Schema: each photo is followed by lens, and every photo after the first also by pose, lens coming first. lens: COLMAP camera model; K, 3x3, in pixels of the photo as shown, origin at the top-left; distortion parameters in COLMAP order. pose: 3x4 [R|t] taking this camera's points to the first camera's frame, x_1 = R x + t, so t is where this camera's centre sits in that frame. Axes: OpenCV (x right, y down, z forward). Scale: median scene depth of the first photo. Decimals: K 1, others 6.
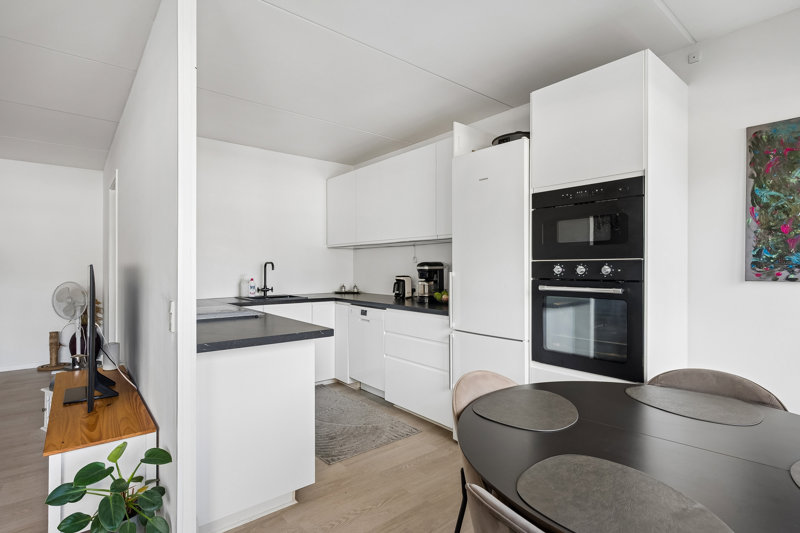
lens RADIAL K [[400.1, 0, 400.2], [0, 400.1, 266.4], [0, 0, 1]] dist [-0.001338, -0.000267]
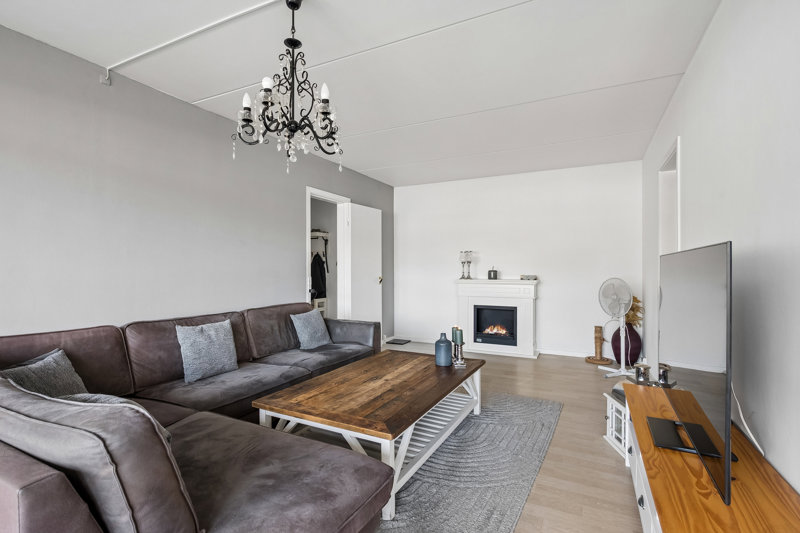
lens RADIAL K [[376.6, 0, 402.4], [0, 376.6, 267.5], [0, 0, 1]] dist [-0.000797, -0.000222]
pose [[0.409165, -0.002249, -0.912457, -0.417166], [0.002316, 0.999996, -0.001427, 0.027969], [0.912457, -0.001529, 0.409169, 0.317098]]
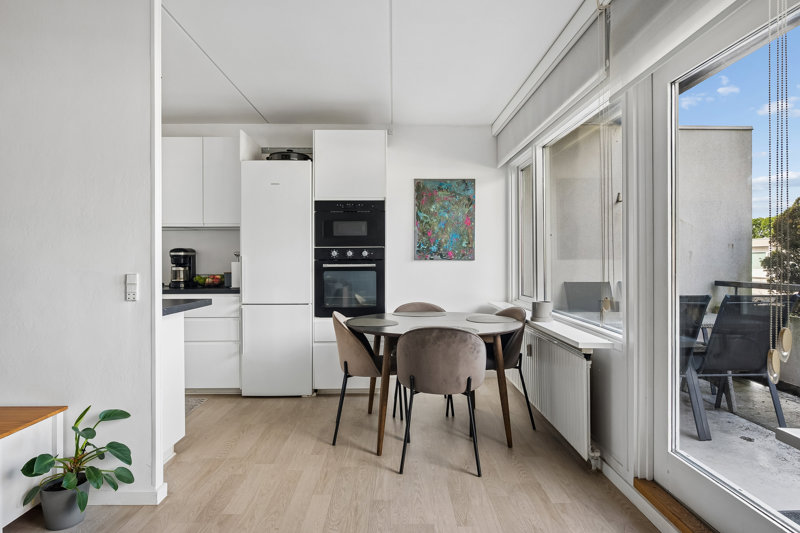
lens RADIAL K [[490.0, 0, 400.8], [0, 490.0, 263.7], [0, 0, 1]] dist [0.002701, 0.000850]
pose [[0.622098, -0.004016, 0.782929, -0.897517], [0.001364, 0.999991, 0.004045, 0.039544], [-0.782938, -0.001448, 0.622098, -0.354544]]
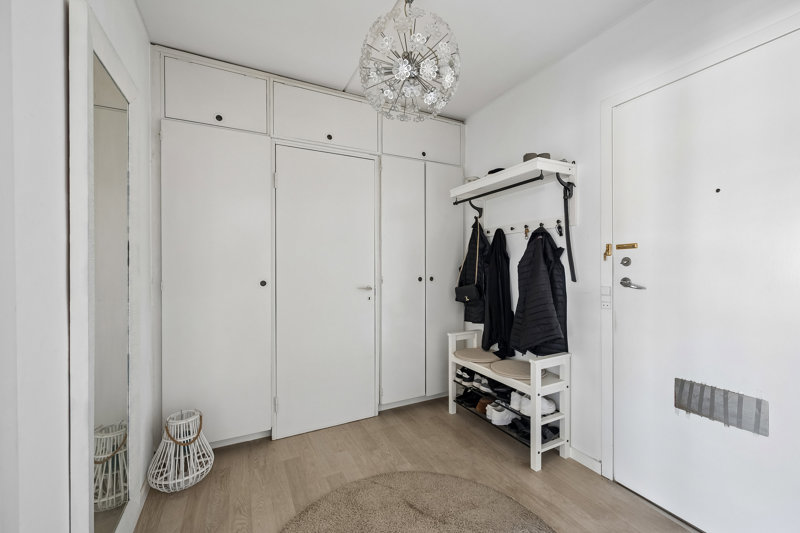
lens RADIAL K [[322.5, 0, 400.3], [0, 322.5, 266.8], [0, 0, 1]] dist [-0.000006, -0.000003]
pose [[-0.222483, 0.001660, -0.974935, -2.498085], [0.001469, 0.999998, 0.001368, 0.023589], [0.974936, -0.001128, -0.222485, 0.752599]]
